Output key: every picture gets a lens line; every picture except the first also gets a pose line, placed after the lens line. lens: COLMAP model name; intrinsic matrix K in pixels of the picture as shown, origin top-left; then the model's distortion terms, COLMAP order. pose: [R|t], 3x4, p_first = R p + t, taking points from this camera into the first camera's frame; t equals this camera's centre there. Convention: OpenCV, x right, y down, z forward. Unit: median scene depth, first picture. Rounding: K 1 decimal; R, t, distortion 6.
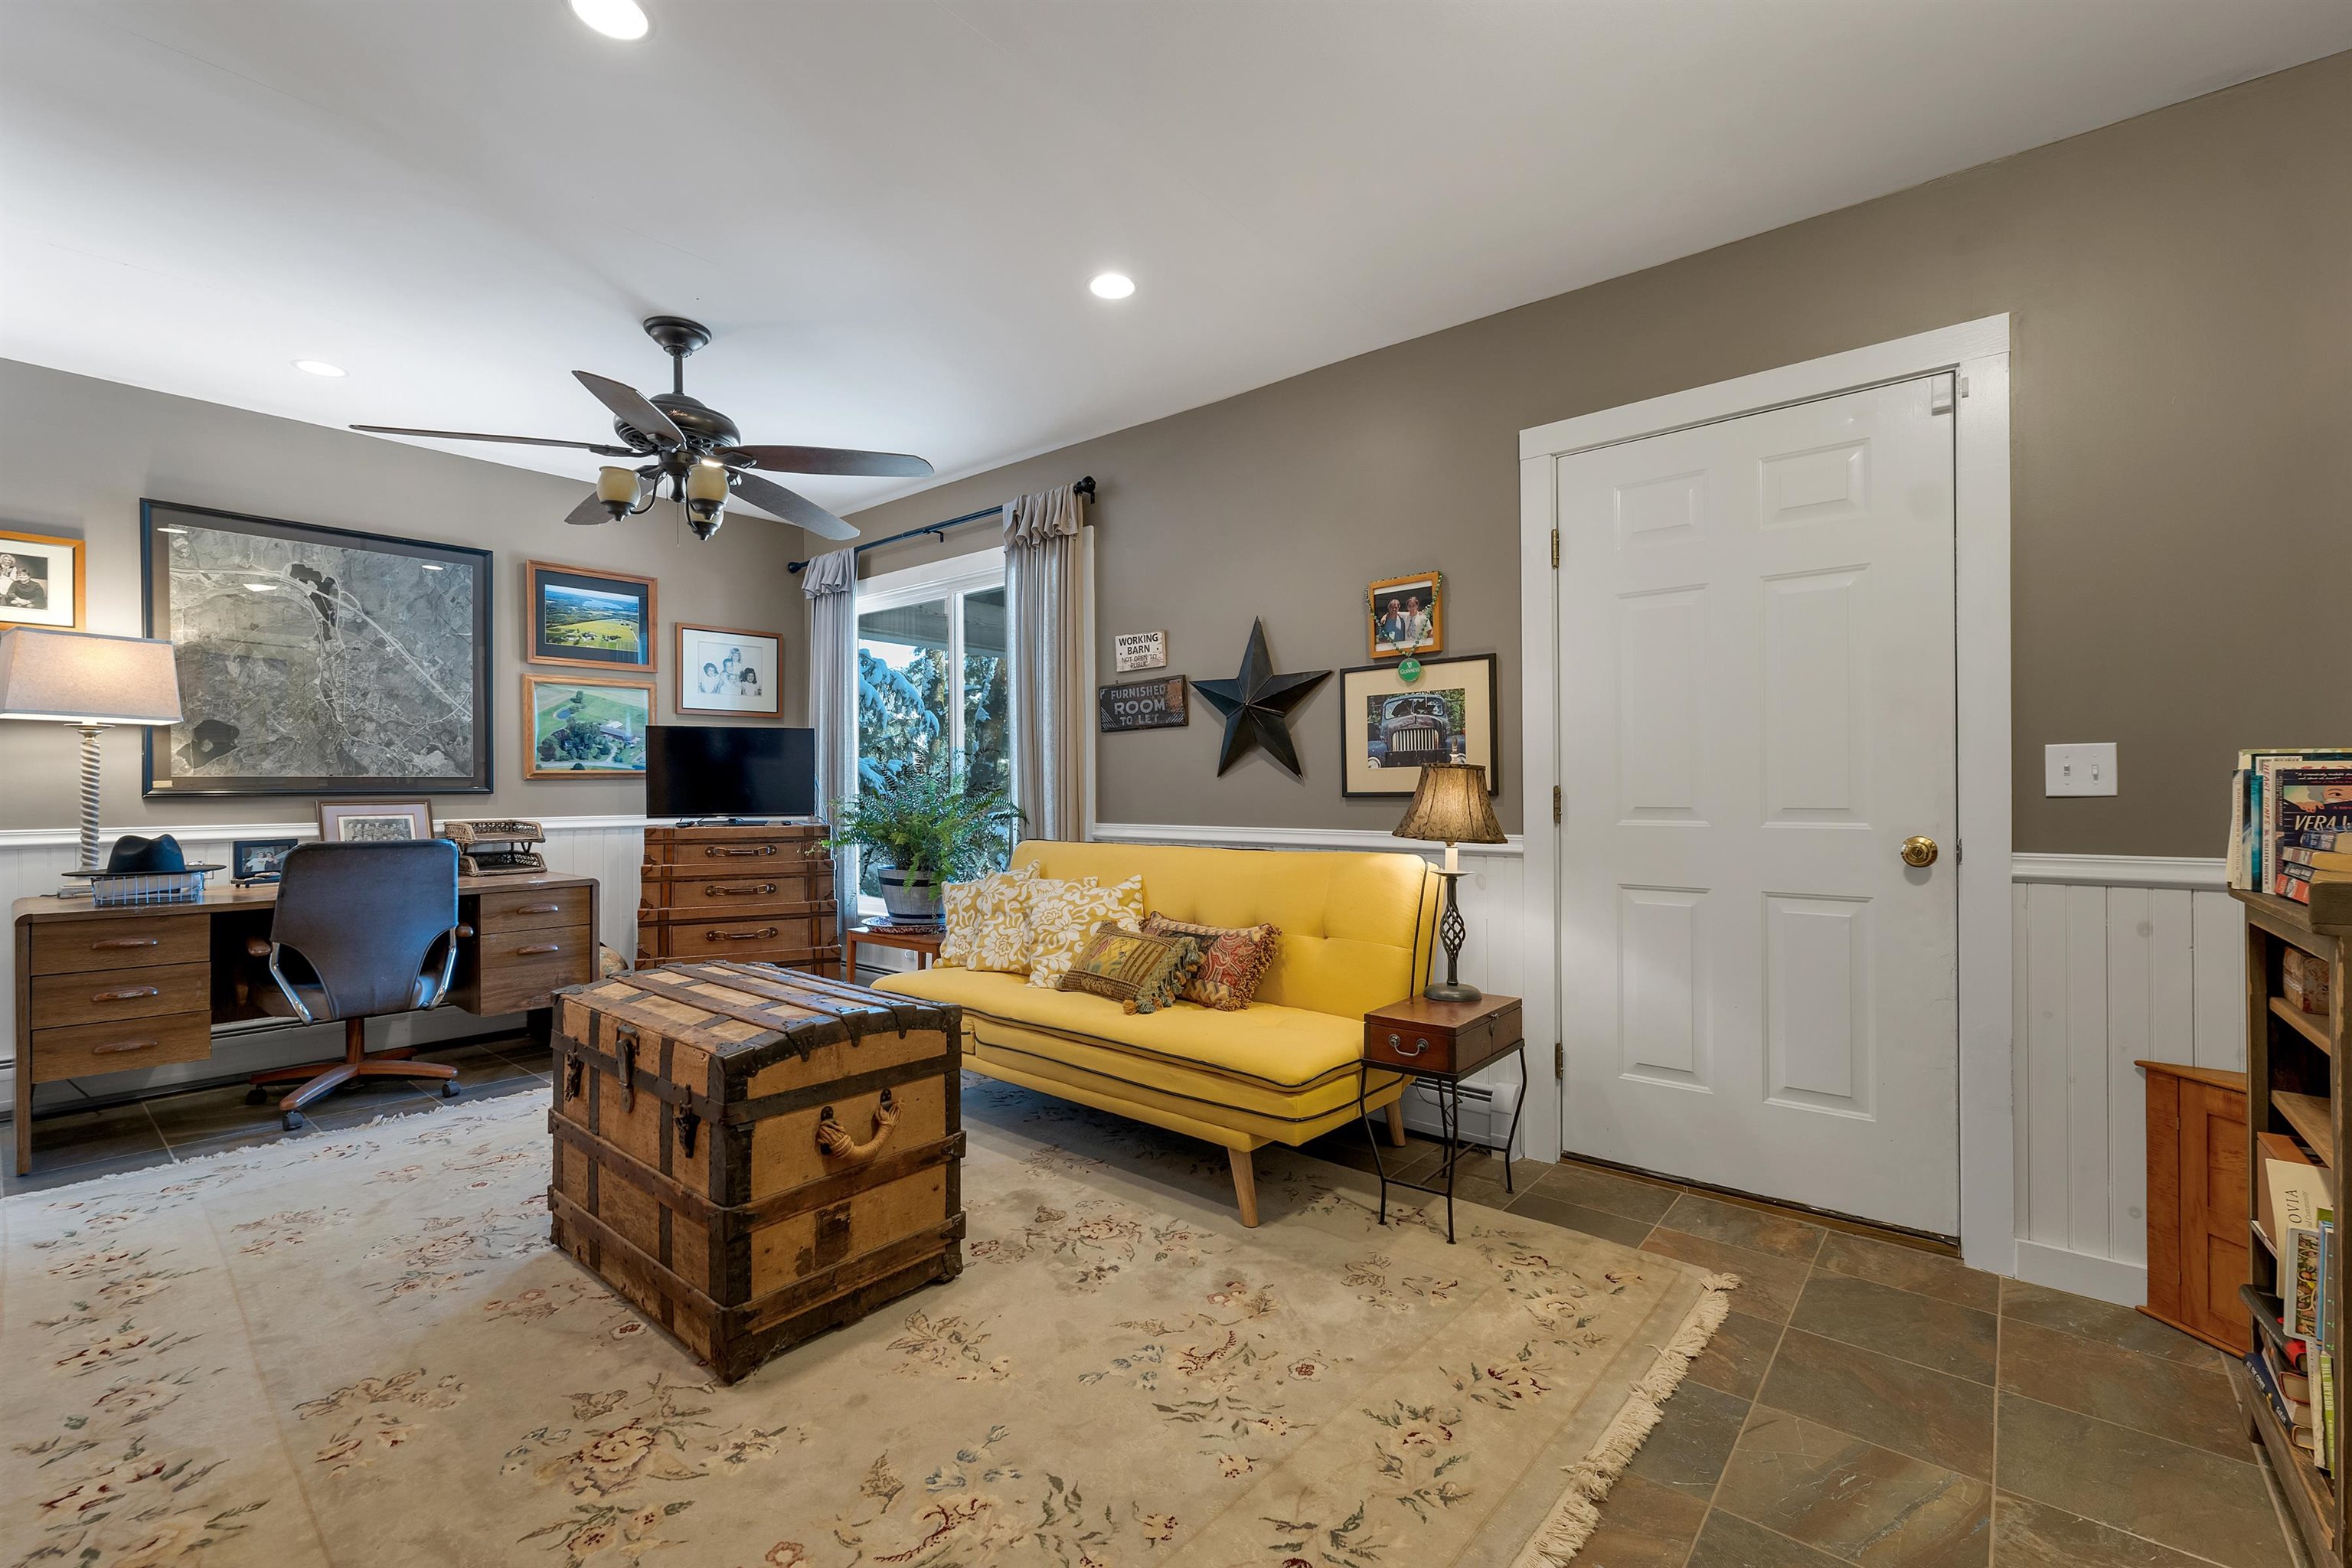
lens RADIAL K [[1000.2, 0, 1176.0], [0, 1000.2, 784.0], [0, 0, 1]] dist [0.001153, -0.000020]
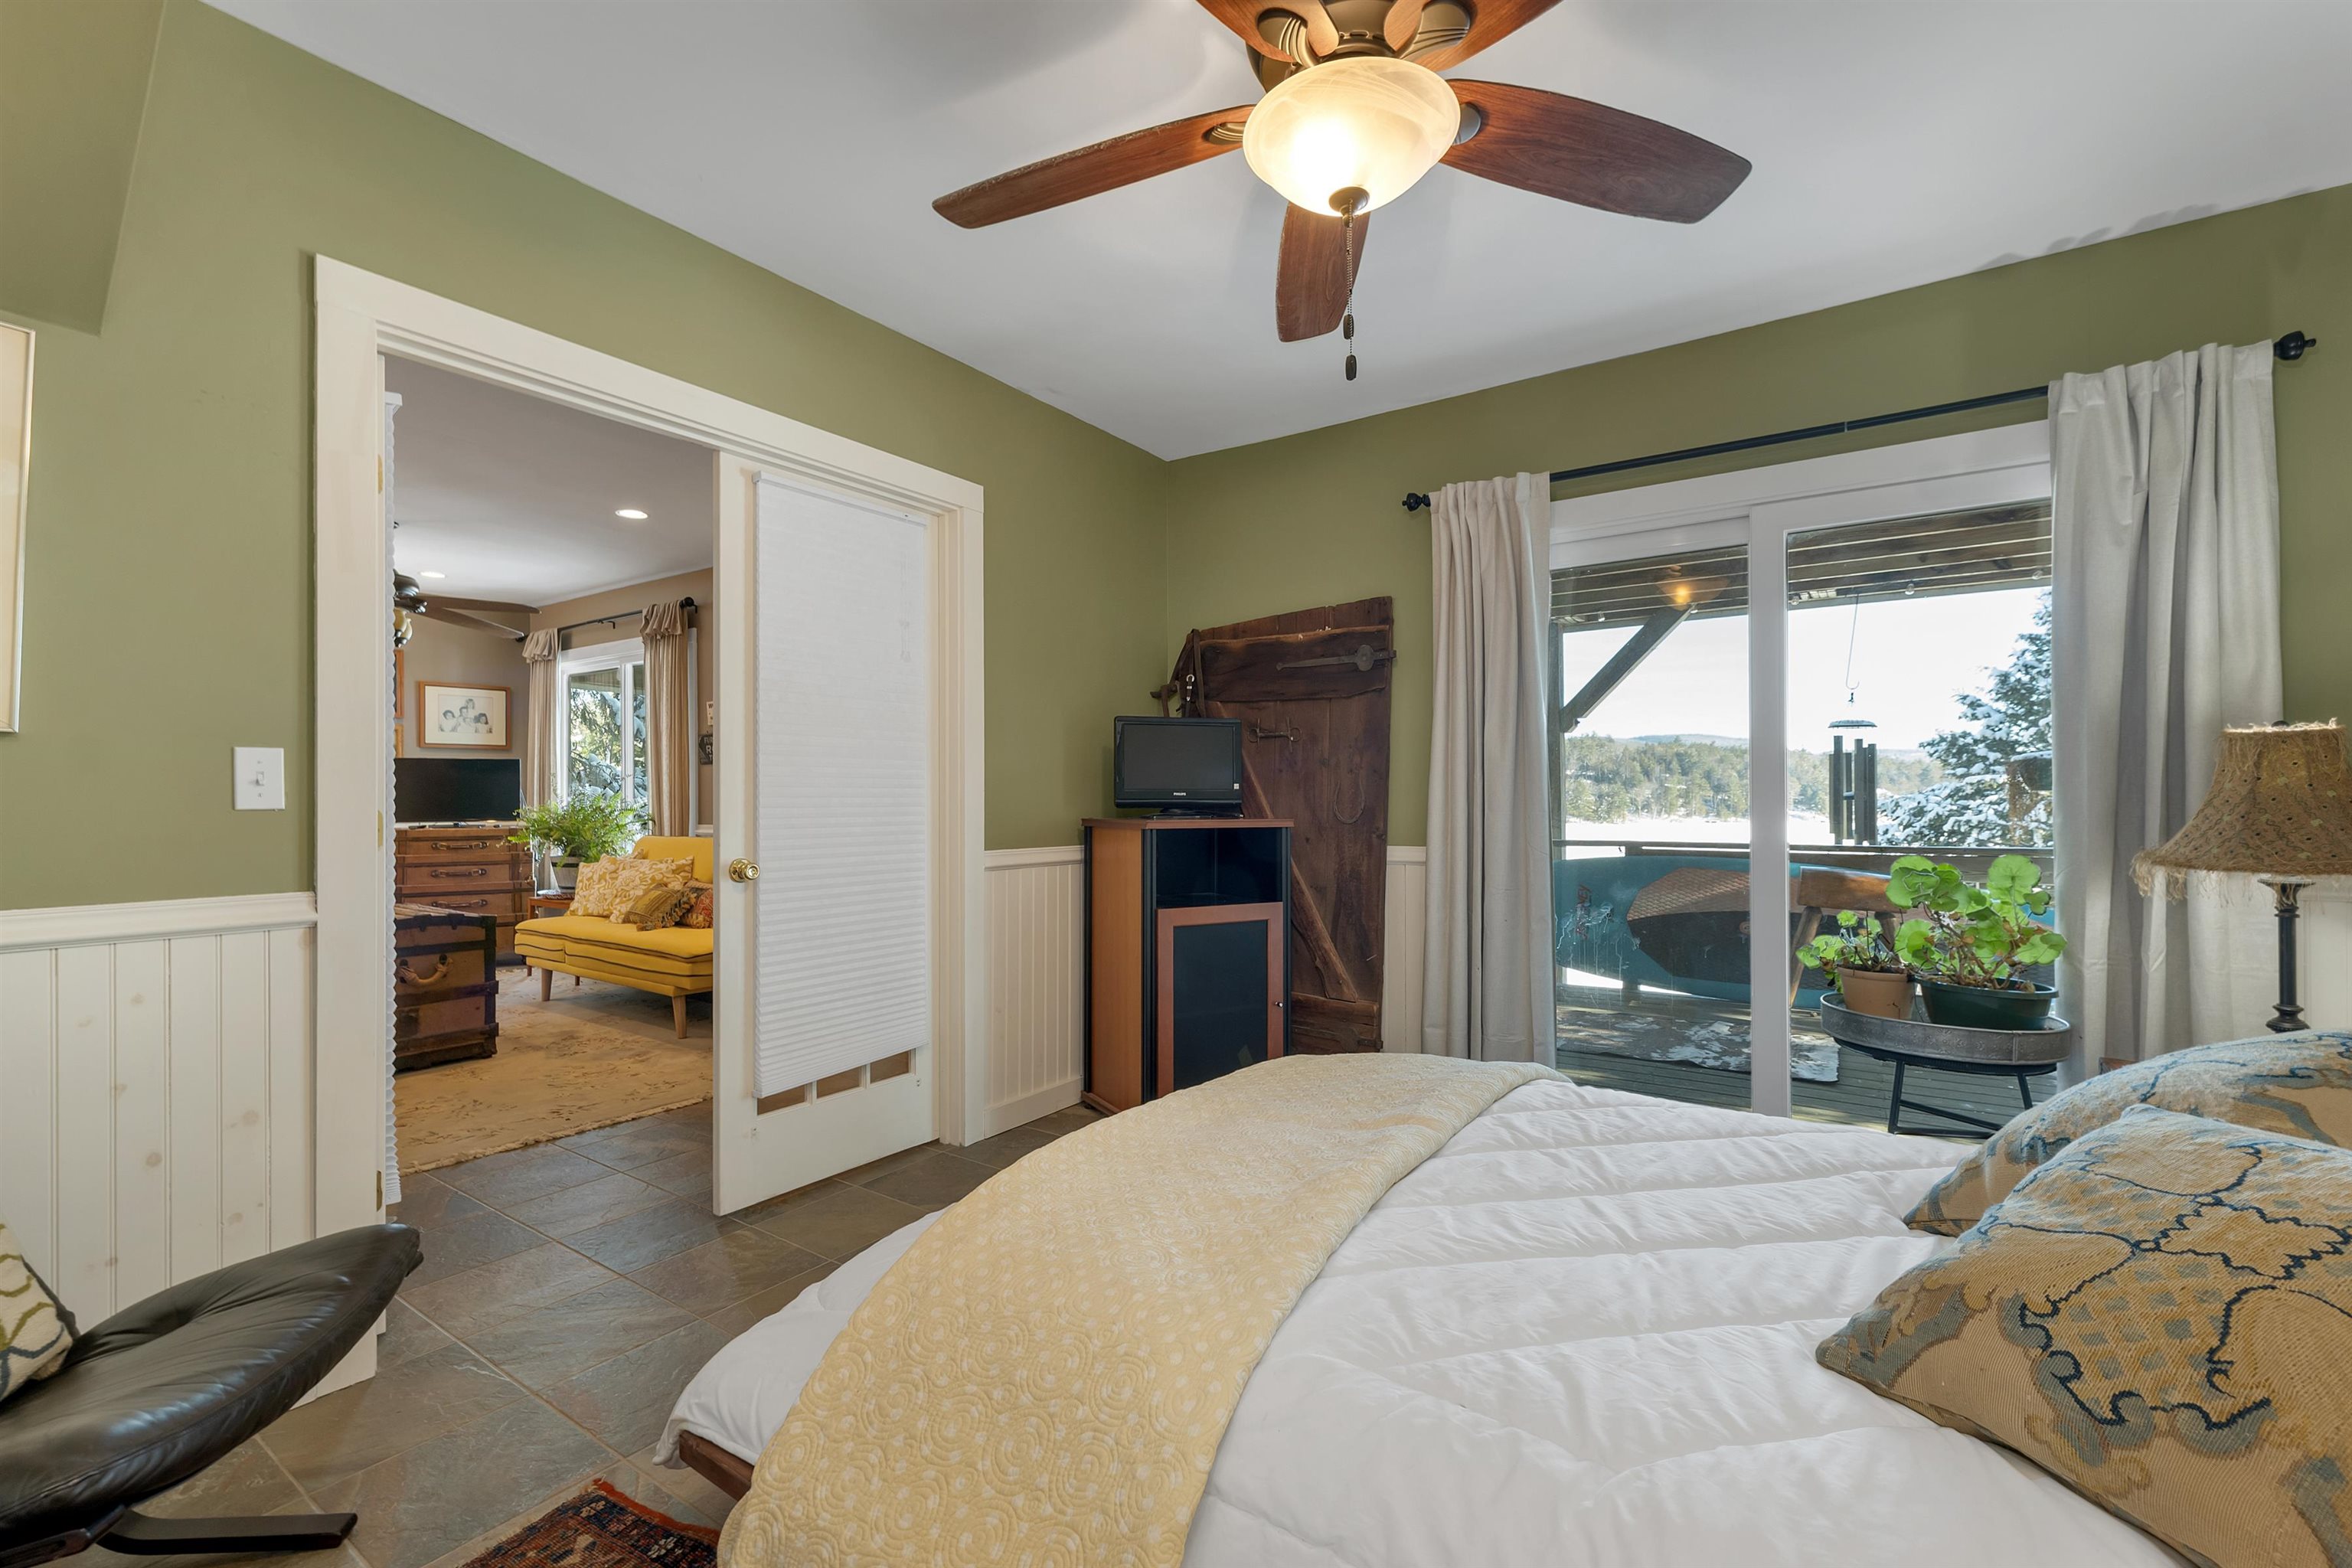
lens RADIAL K [[993.8, 0, 1172.8], [0, 993.8, 794.9], [0, 0, 1]] dist [0.000899, -0.000017]
pose [[0.995426, 0.000200, 0.095533, 0.508225], [-0.000284, 1.000000, 0.000869, -0.007857], [-0.095532, -0.000892, 0.995426, -0.583313]]
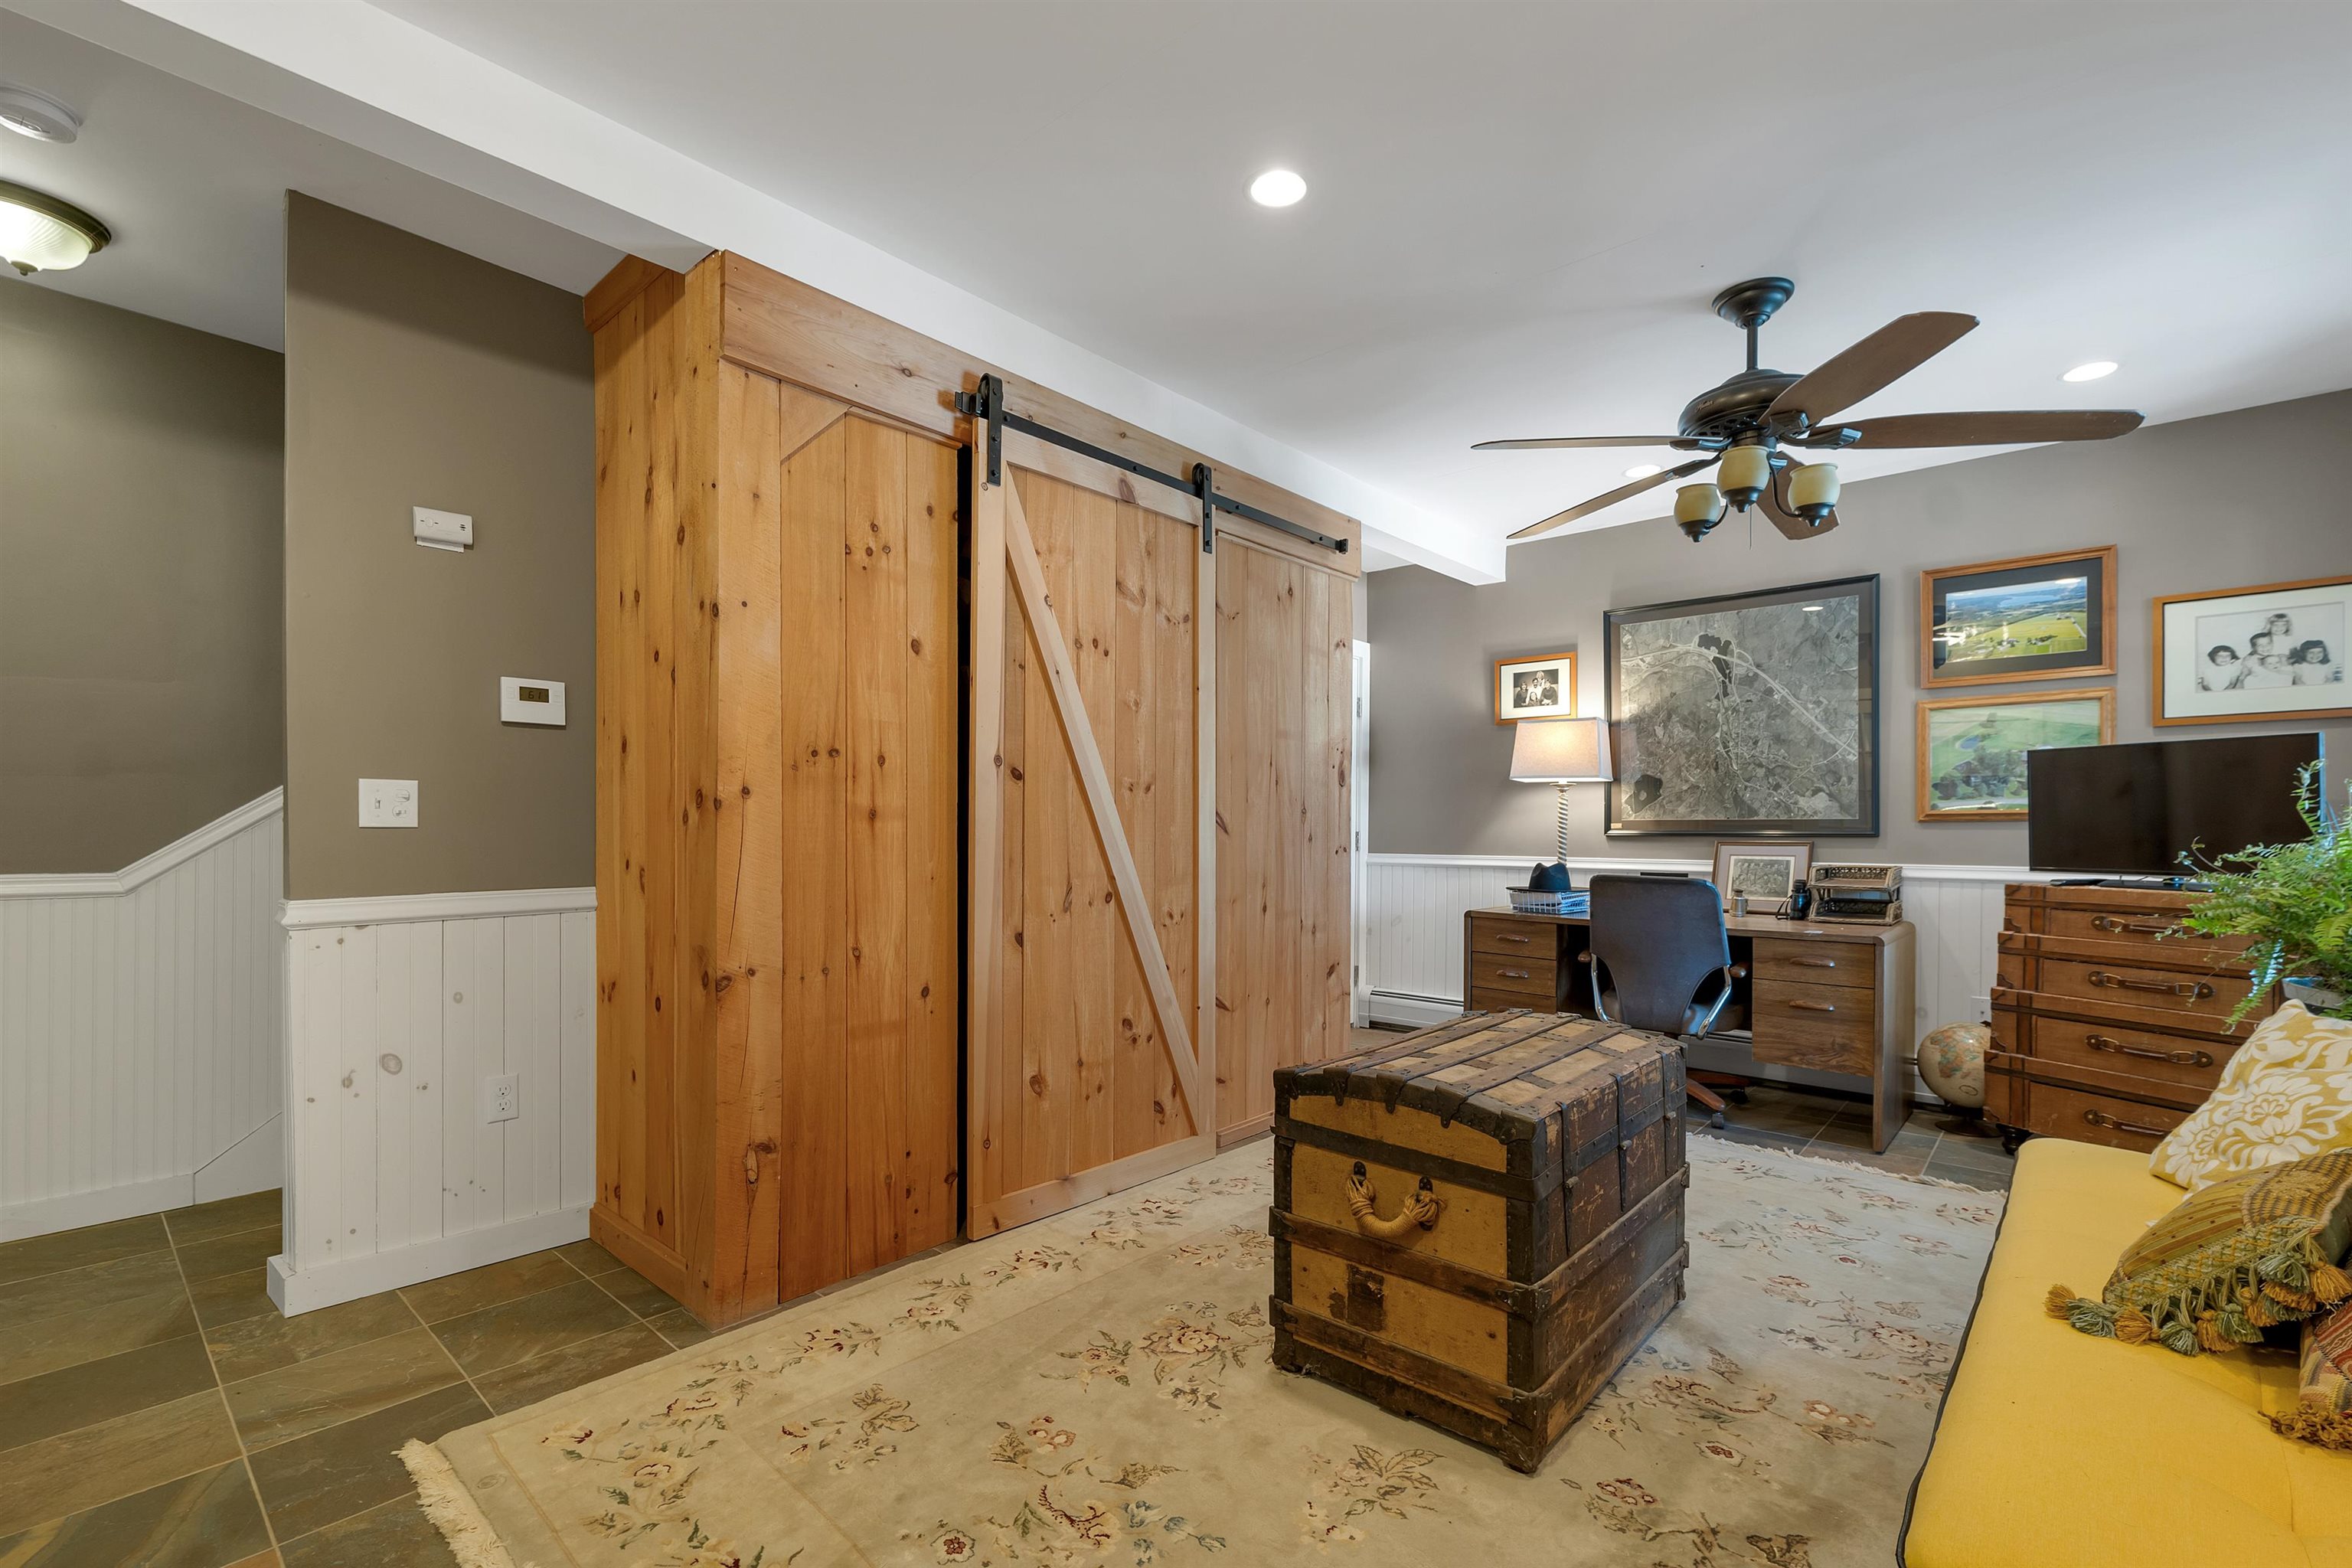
lens RADIAL K [[1034.5, 0, 1177.5], [0, 1034.5, 832.2], [0, 0, 1]] dist [0.001055, 0.000075]
pose [[-0.033317, 0.007509, -0.999417, 0.323072], [-0.001373, 0.999970, 0.007559, -0.000974], [0.999444, 0.001624, -0.033305, 0.426953]]
